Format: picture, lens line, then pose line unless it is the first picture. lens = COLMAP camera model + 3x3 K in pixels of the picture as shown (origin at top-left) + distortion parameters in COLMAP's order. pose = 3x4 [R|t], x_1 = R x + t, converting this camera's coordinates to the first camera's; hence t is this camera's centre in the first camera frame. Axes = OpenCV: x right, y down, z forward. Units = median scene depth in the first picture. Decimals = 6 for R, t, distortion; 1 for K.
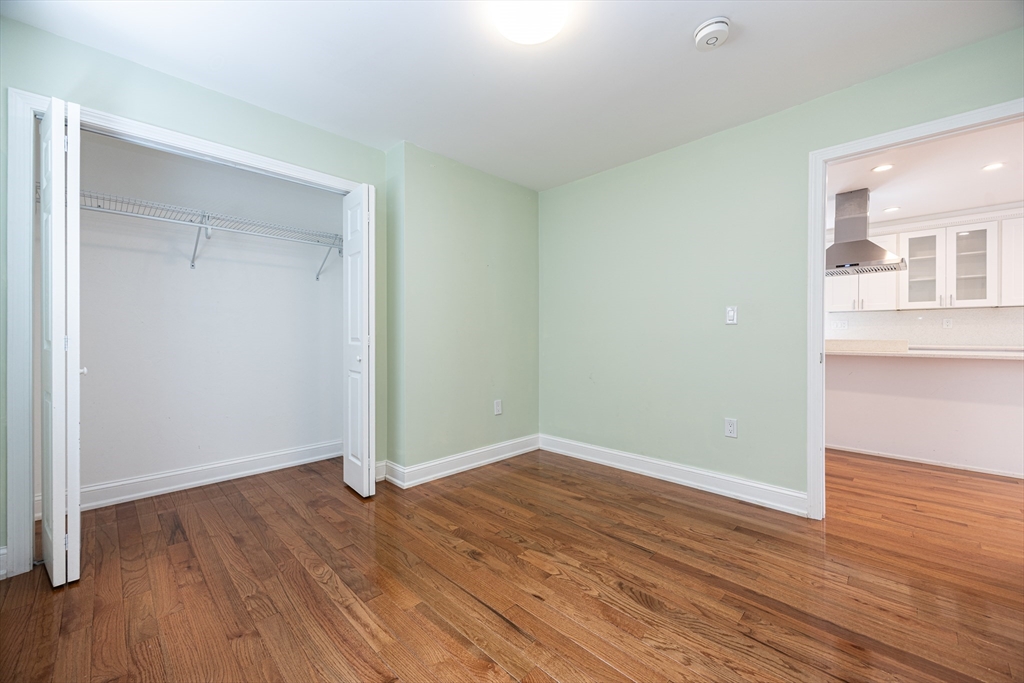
lens RADIAL K [[411.5, 0, 519.5], [0, 411.5, 337.3], [0, 0, 1]] dist [0.009725, -0.000175]
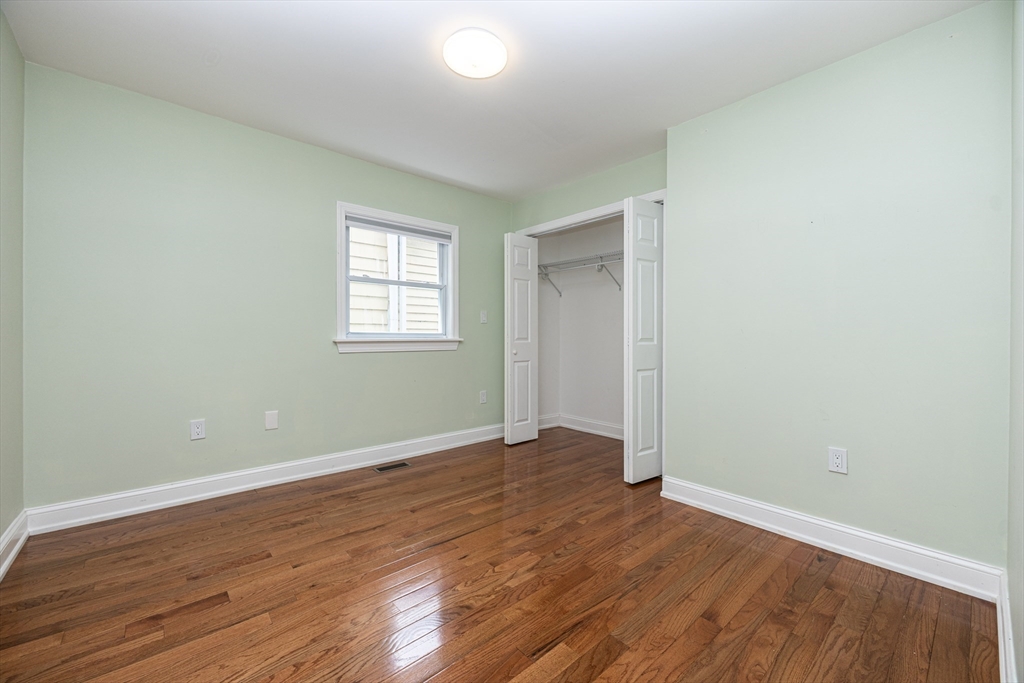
lens RADIAL K [[411.5, 0, 519.5], [0, 411.5, 337.3], [0, 0, 1]] dist [0.009725, -0.000175]
pose [[-0.072871, 0.002484, -0.997338, 0.951340], [-0.010721, 0.999937, 0.003274, -0.013159], [0.997284, 0.010931, -0.072840, 0.960994]]
